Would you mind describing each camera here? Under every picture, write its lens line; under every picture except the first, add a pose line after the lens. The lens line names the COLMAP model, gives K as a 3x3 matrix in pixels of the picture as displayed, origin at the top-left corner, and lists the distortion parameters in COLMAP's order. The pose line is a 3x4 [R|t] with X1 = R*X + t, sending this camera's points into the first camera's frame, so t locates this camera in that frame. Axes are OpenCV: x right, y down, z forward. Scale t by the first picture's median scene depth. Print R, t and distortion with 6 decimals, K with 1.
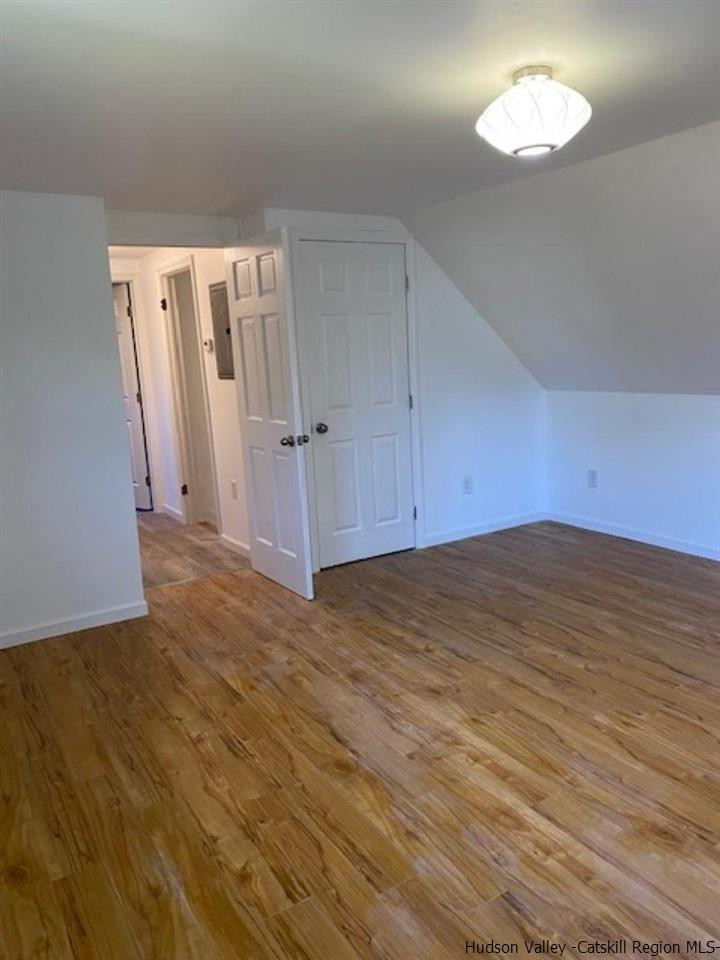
lens RADIAL K [[745.1, 0, 360.3], [0, 745.1, 479.8], [0, 0, 1]] dist [0.049226, -0.047902]
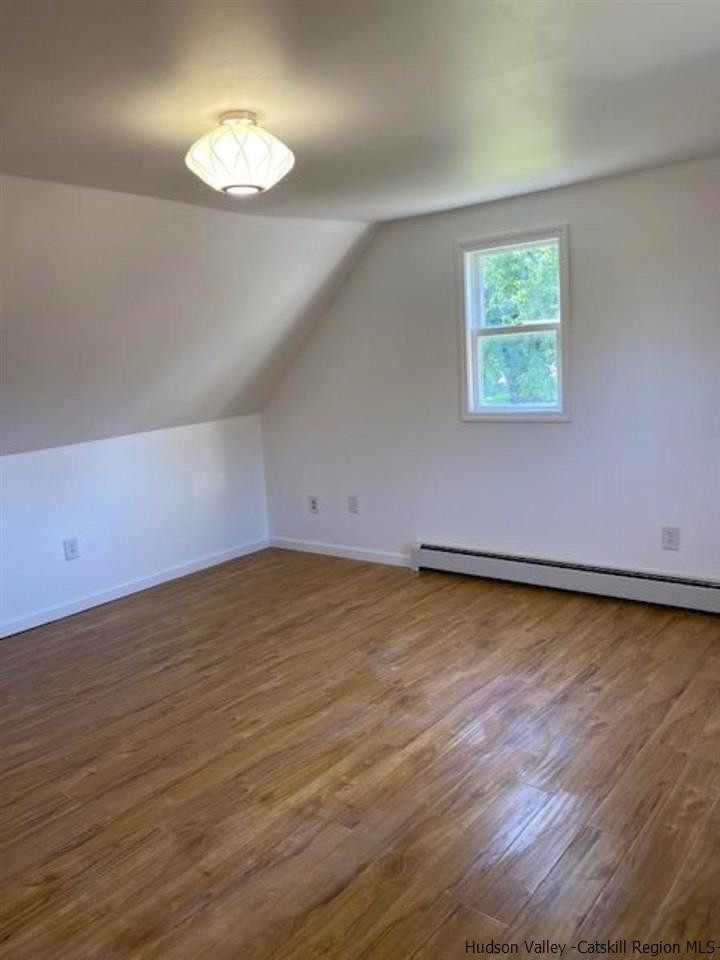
lens RADIAL K [[745.1, 0, 359.7], [0, 745.1, 482.1], [0, 0, 1]] dist [0.049226, -0.047902]
pose [[-0.345441, -0.078804, 0.935126, -0.694520], [0.243634, 0.954770, 0.170459, -0.162305], [-0.906263, 0.286713, -0.310618, 1.080176]]
